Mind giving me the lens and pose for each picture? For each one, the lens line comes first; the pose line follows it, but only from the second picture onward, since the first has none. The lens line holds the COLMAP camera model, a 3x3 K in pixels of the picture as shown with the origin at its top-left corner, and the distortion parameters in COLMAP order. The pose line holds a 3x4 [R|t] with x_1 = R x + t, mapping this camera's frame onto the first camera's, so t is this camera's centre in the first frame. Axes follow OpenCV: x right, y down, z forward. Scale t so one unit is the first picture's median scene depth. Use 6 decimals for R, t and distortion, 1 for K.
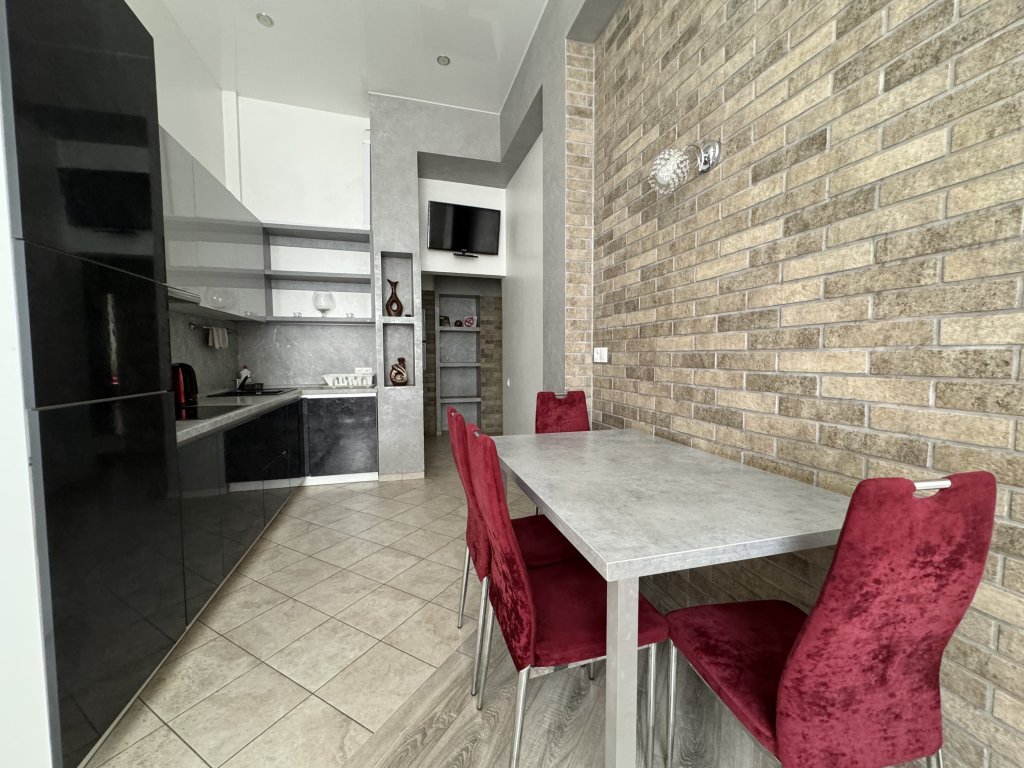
lens RADIAL K [[409.1, 0, 516.2], [0, 409.1, 380.1], [0, 0, 1]] dist [-0.001707, 0.000441]
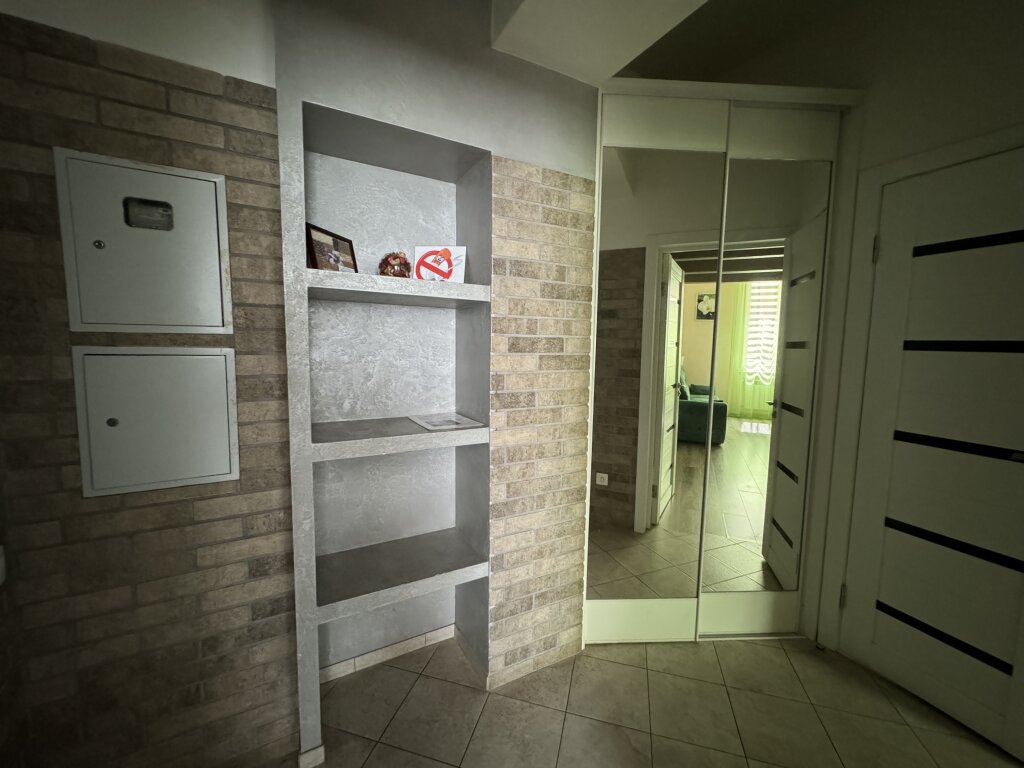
lens RADIAL K [[409.1, 0, 516.6], [0, 409.1, 376.5], [0, 0, 1]] dist [-0.001707, 0.000441]
pose [[0.963858, -0.006554, 0.266336, -0.137472], [-0.003092, 0.999355, 0.035781, -0.083377], [-0.266399, -0.035311, 0.963216, 0.755683]]
